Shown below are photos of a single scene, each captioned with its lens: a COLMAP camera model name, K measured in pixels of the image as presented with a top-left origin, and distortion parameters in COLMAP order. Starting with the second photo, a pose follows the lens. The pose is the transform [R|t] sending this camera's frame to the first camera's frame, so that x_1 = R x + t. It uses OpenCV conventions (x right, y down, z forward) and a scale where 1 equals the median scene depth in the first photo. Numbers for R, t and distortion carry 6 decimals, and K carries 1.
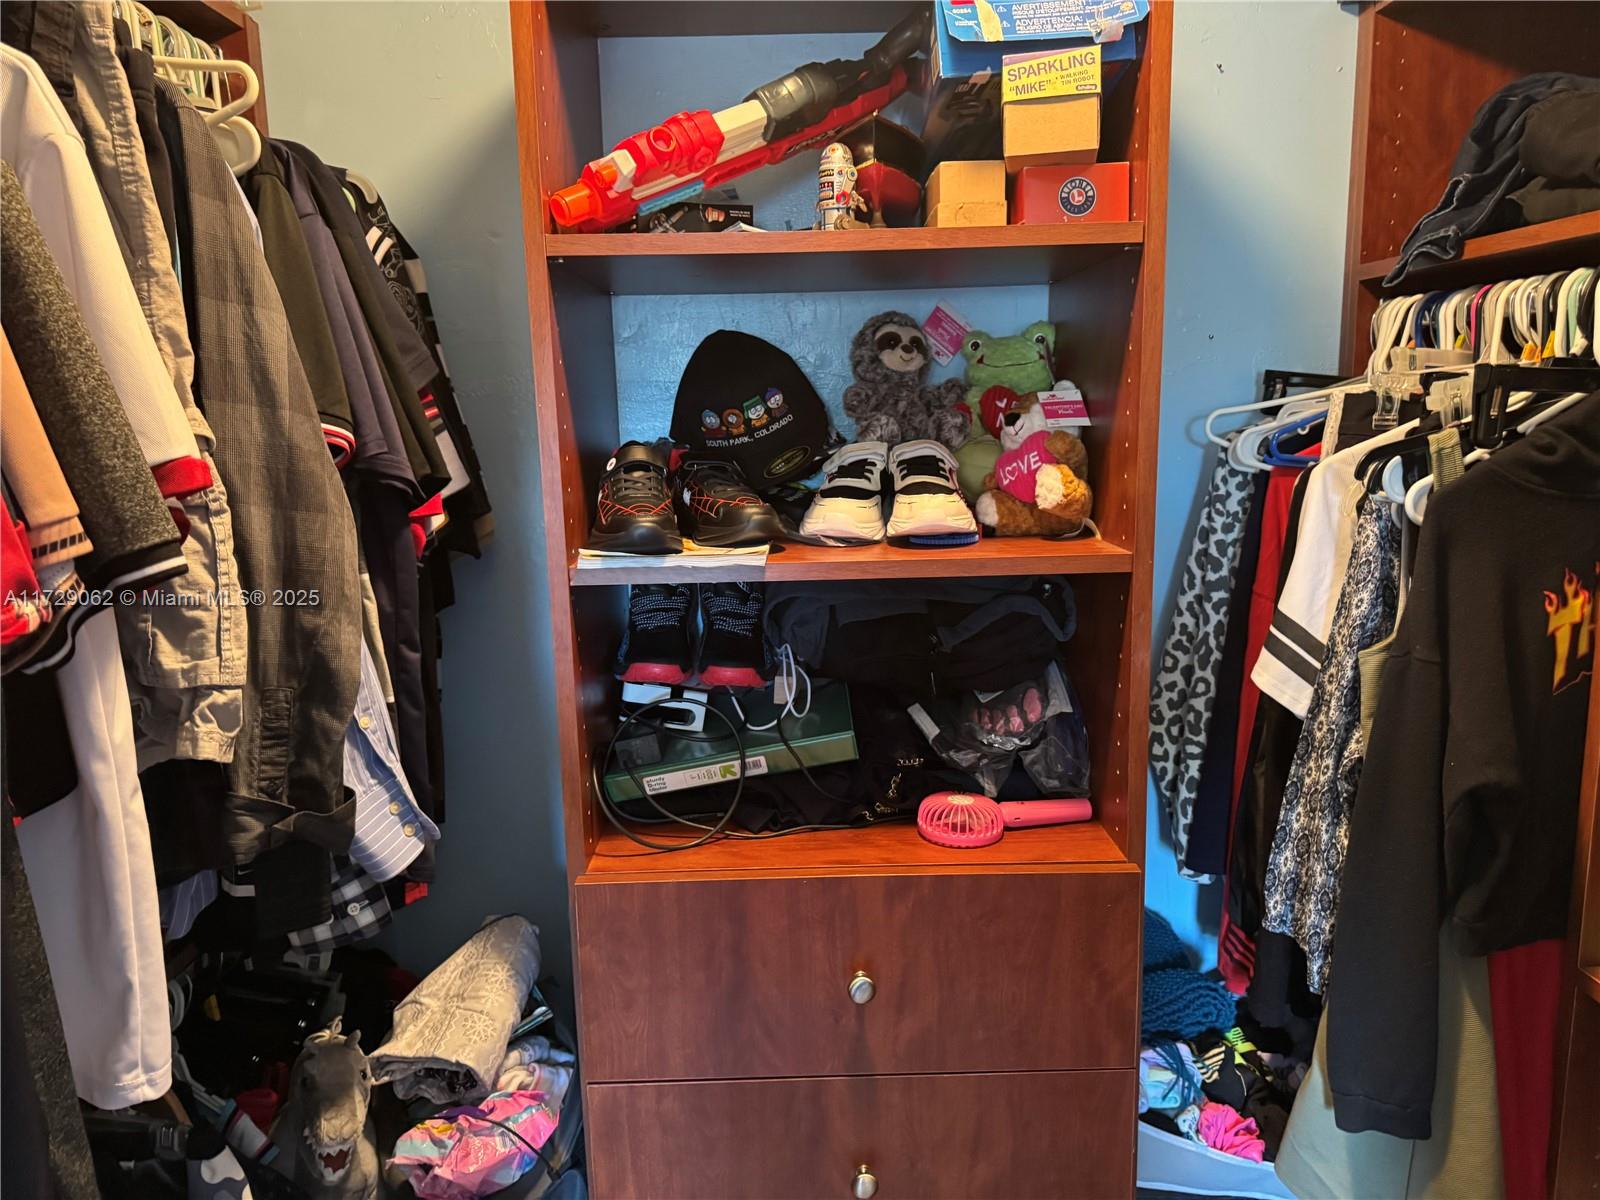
lens RADIAL K [[1133.3, 0, 801.4], [0, 1133.3, 616.9], [0, 0, 1]] dist [0.024475, -0.044584]
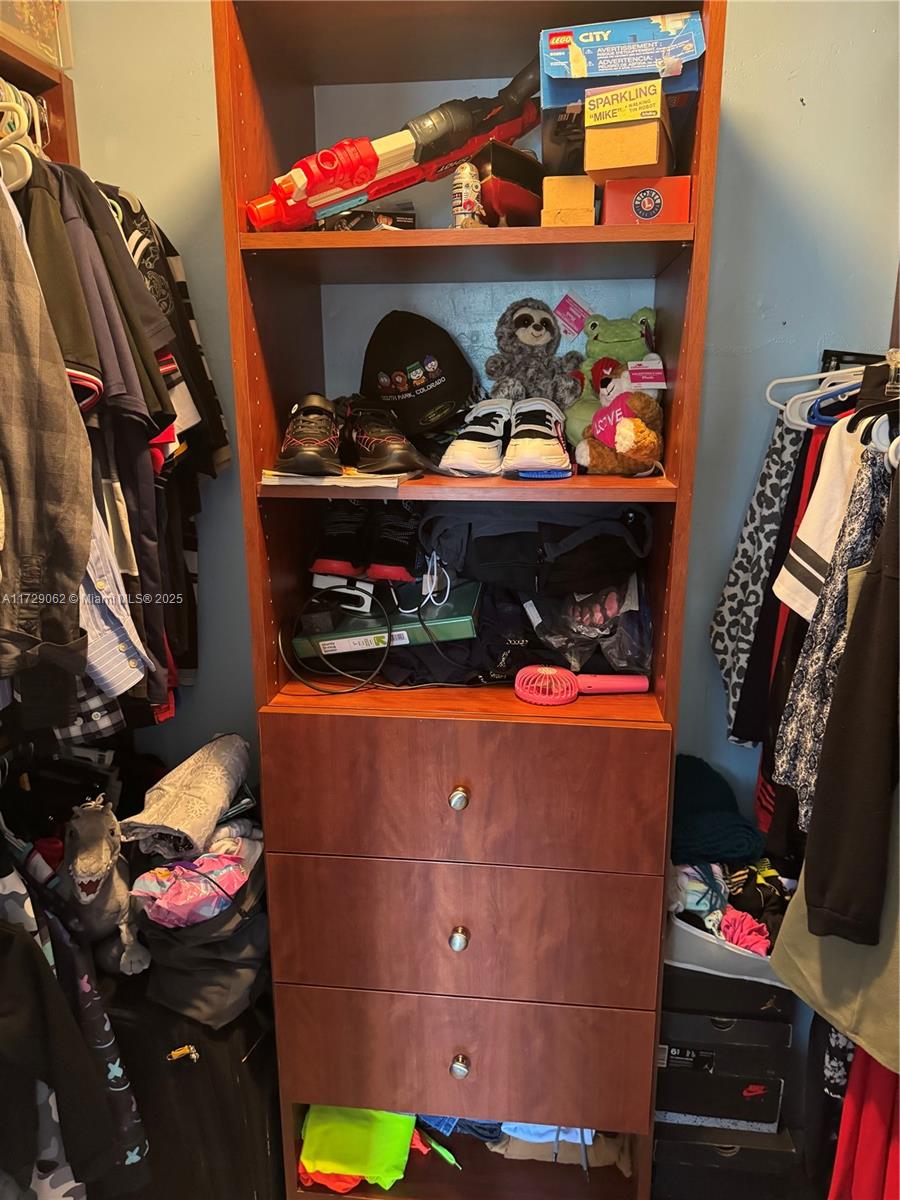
lens RADIAL K [[850.0, 0, 438.3], [0, 850.0, 604.2], [0, 0, 1]] dist [0.024475, -0.044584]
pose [[0.992018, 0.050993, -0.115323, 0.129881], [-0.043082, 0.996610, 0.070085, 0.019350], [0.118506, -0.064557, 0.990852, -0.004688]]
